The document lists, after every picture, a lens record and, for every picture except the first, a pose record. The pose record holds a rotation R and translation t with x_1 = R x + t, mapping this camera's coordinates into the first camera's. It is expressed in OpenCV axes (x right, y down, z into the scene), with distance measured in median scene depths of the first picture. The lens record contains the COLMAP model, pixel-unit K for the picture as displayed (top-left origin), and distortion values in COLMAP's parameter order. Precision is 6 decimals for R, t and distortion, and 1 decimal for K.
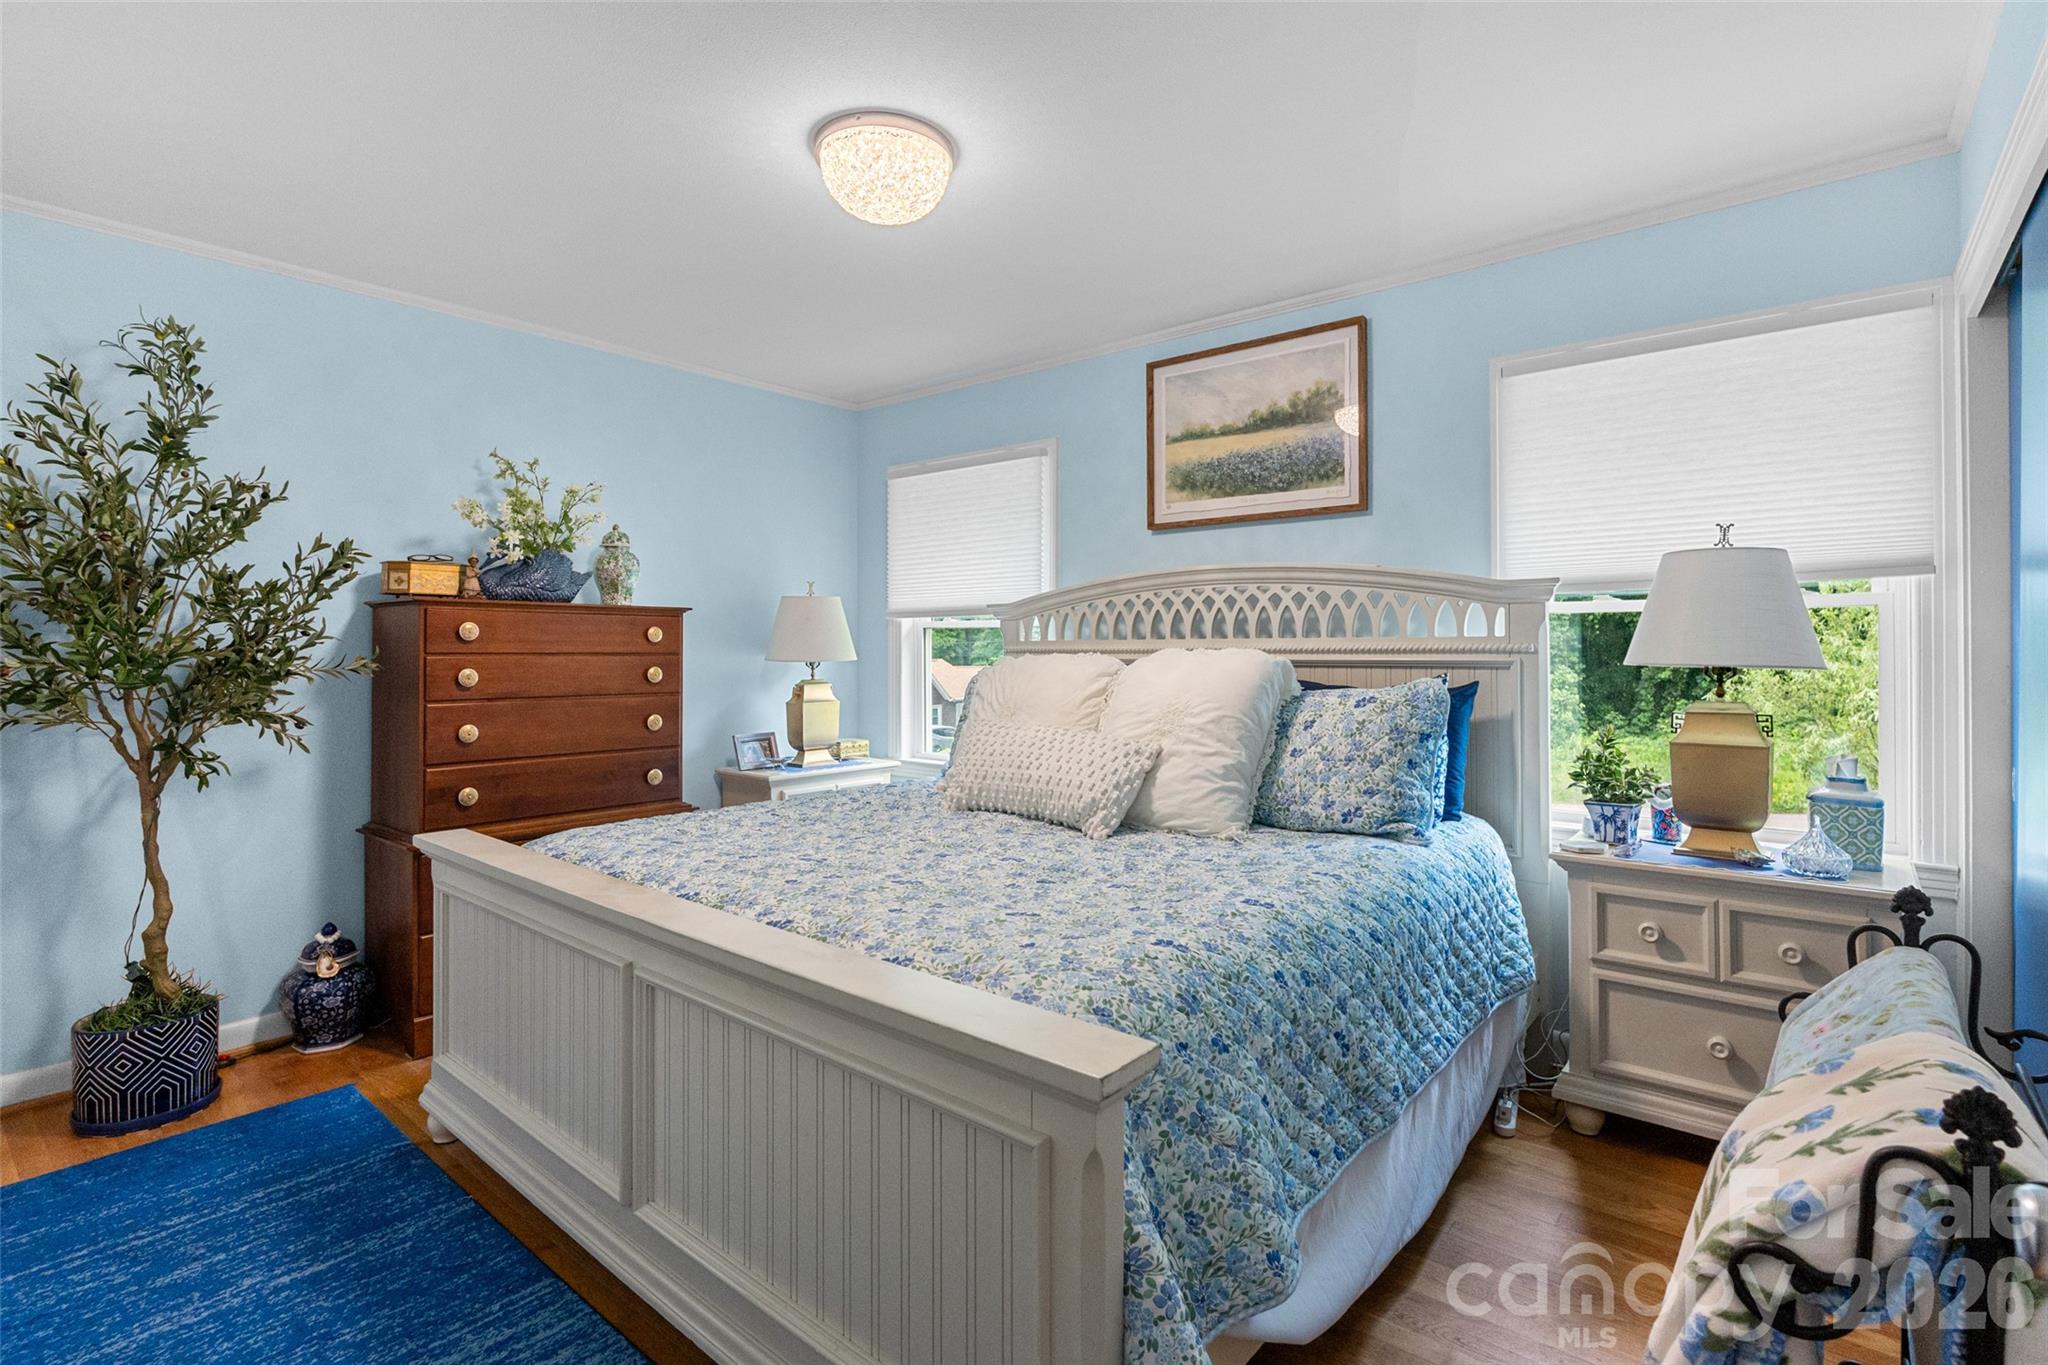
lens RADIAL K [[973.4, 0, 1028.1], [0, 973.4, 643.7], [0, 0, 1]] dist [-0.004579, -0.000268]
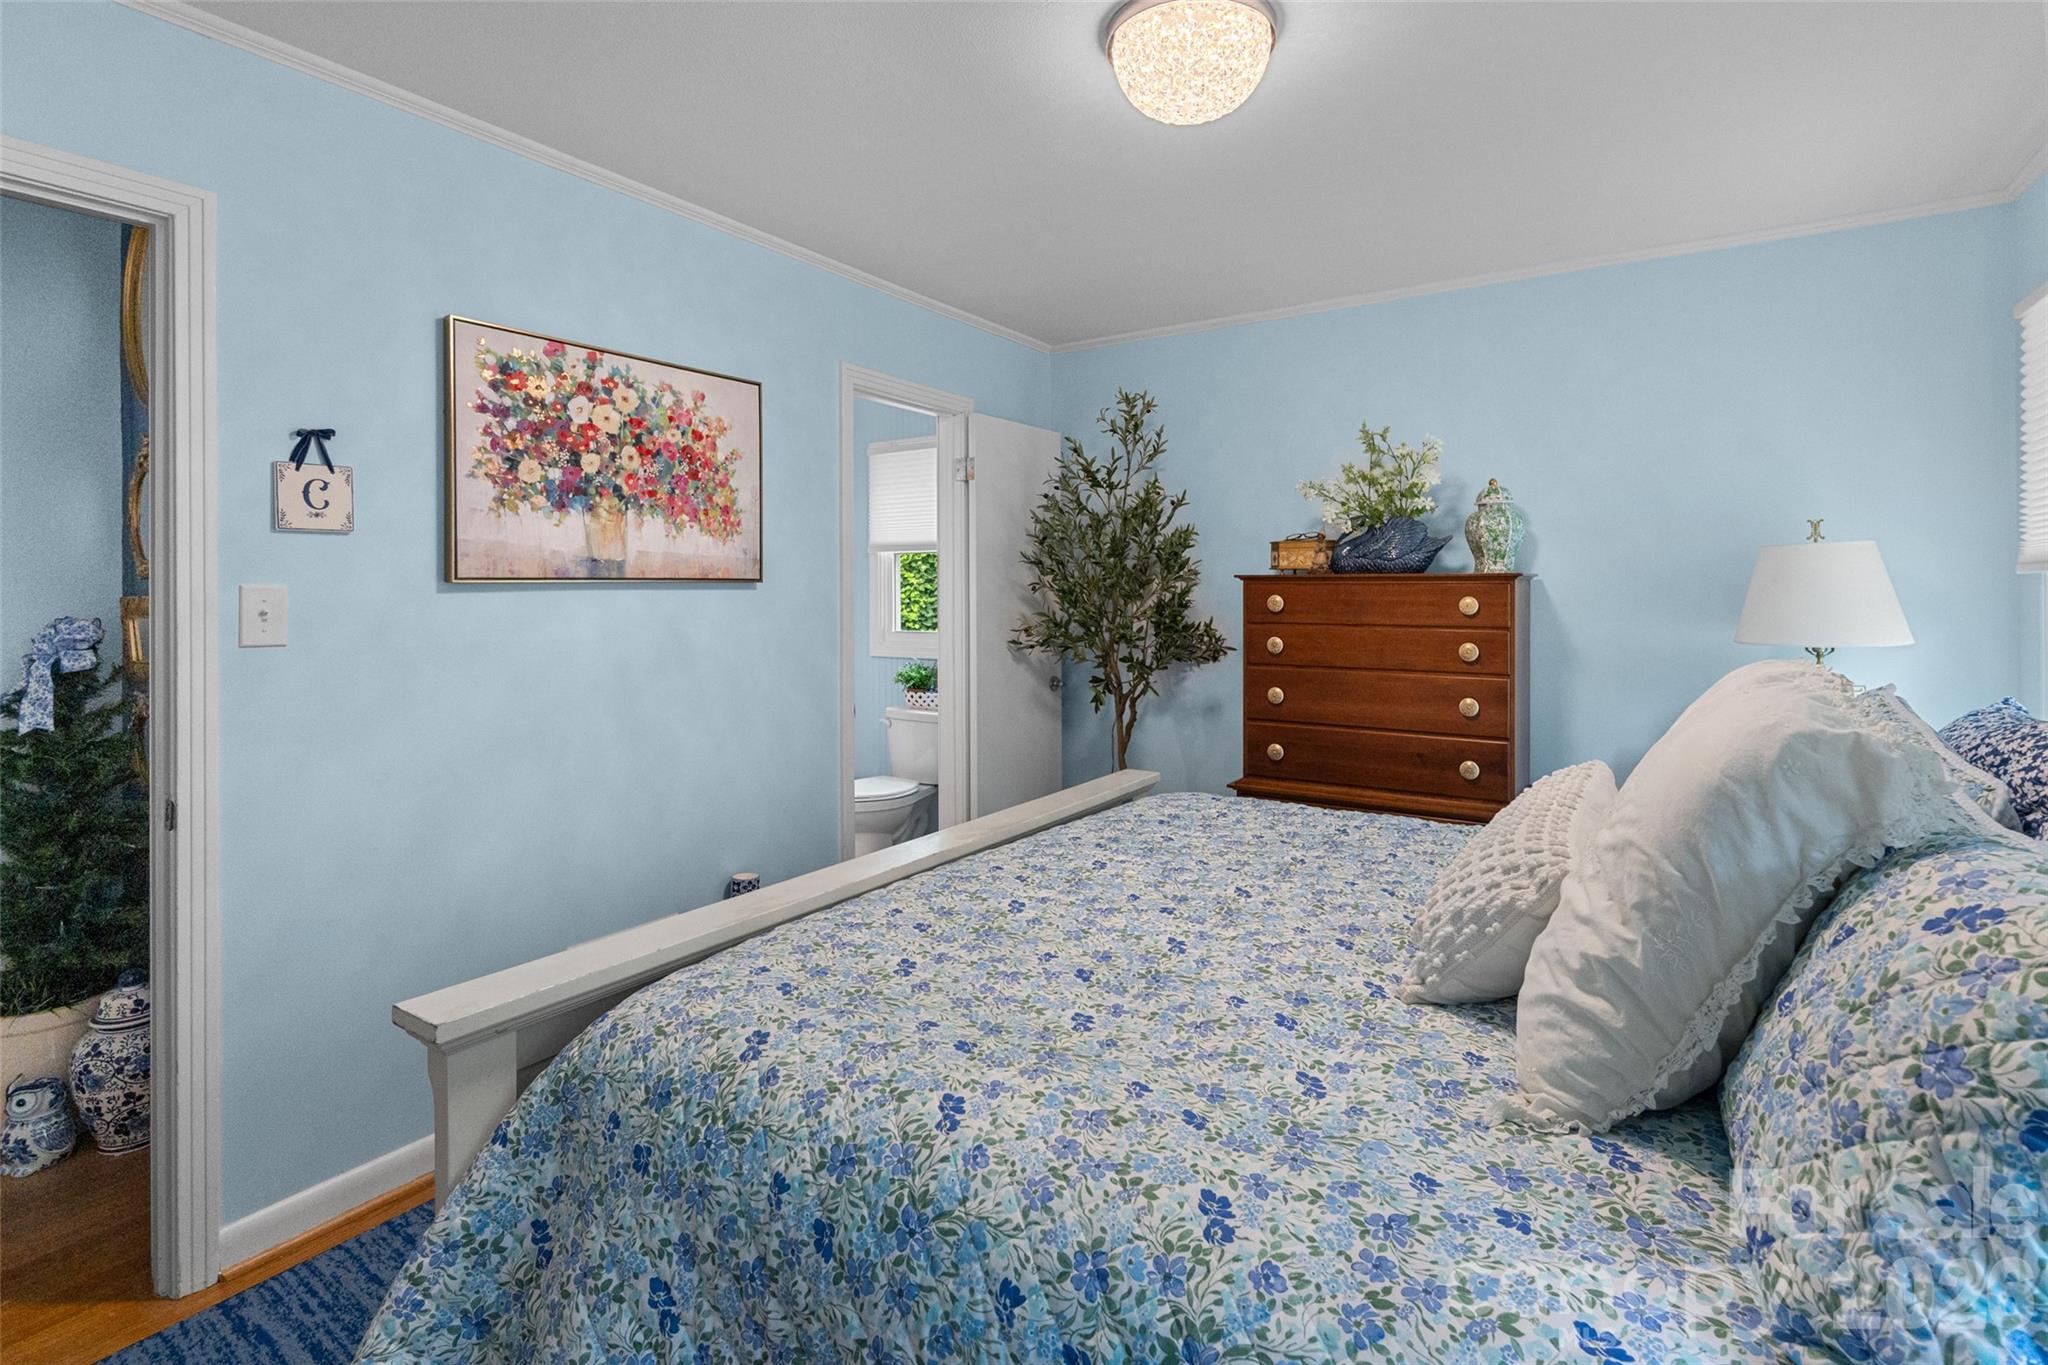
lens RADIAL K [[971.8, 0, 1024.5], [0, 971.8, 586.4], [0, 0, 1]] dist [-0.001284, -0.000035]
pose [[0.107544, -0.003519, -0.994194, 0.477322], [0.008622, 0.999959, -0.002606, -0.030335], [0.994163, -0.008291, 0.107570, 0.563667]]
